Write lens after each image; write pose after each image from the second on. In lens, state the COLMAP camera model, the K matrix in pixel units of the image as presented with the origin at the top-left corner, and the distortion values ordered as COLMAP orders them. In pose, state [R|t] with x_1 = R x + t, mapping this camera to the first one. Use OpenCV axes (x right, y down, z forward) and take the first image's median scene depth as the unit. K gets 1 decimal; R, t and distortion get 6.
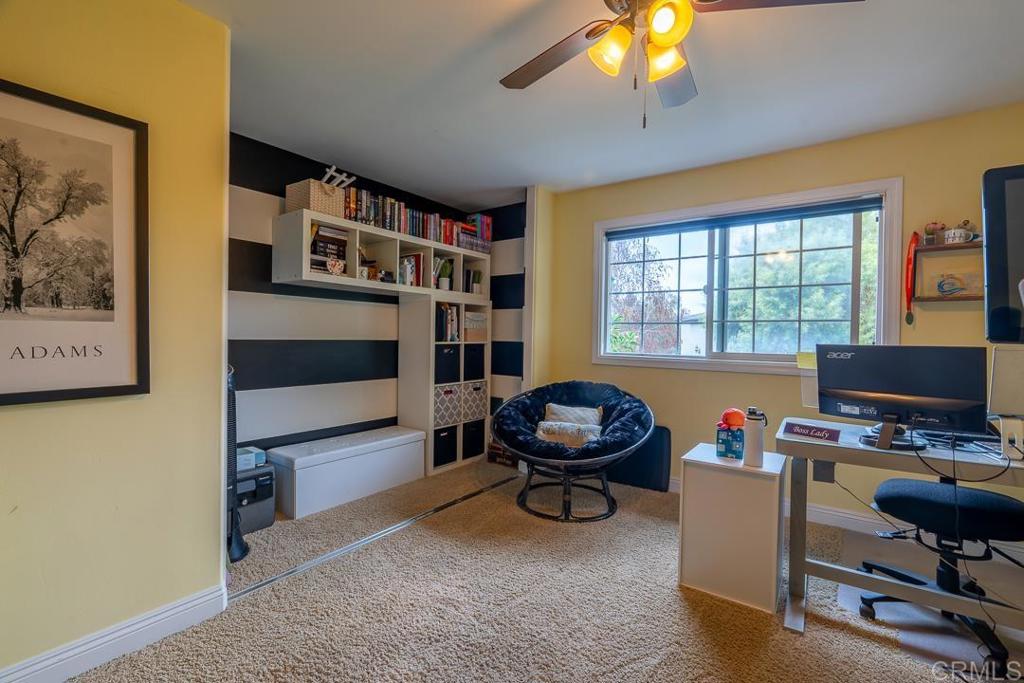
lens RADIAL K [[452.6, 0, 512.0], [0, 452.6, 341.5], [0, 0, 1]] dist [0.000239, 0.000296]
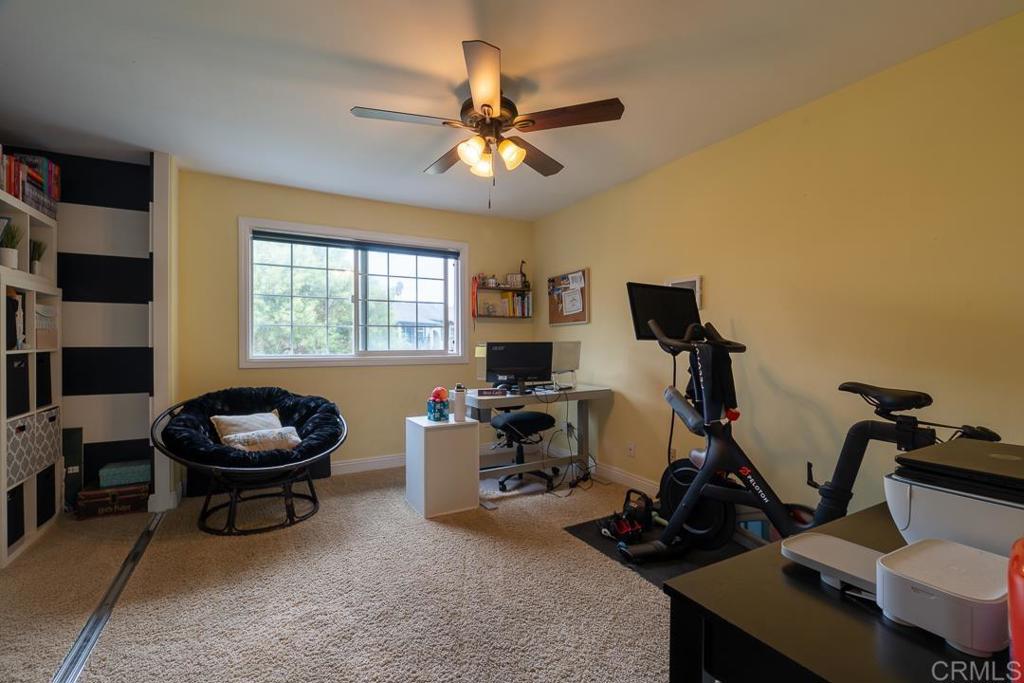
lens RADIAL K [[452.6, 0, 512.0], [0, 452.6, 341.5], [0, 0, 1]] dist [0.000239, 0.000296]
pose [[0.413027, -0.016435, 0.910571, -0.450070], [0.016380, 0.999809, 0.010615, -0.006916], [-0.910572, 0.010531, 0.413217, 0.108619]]
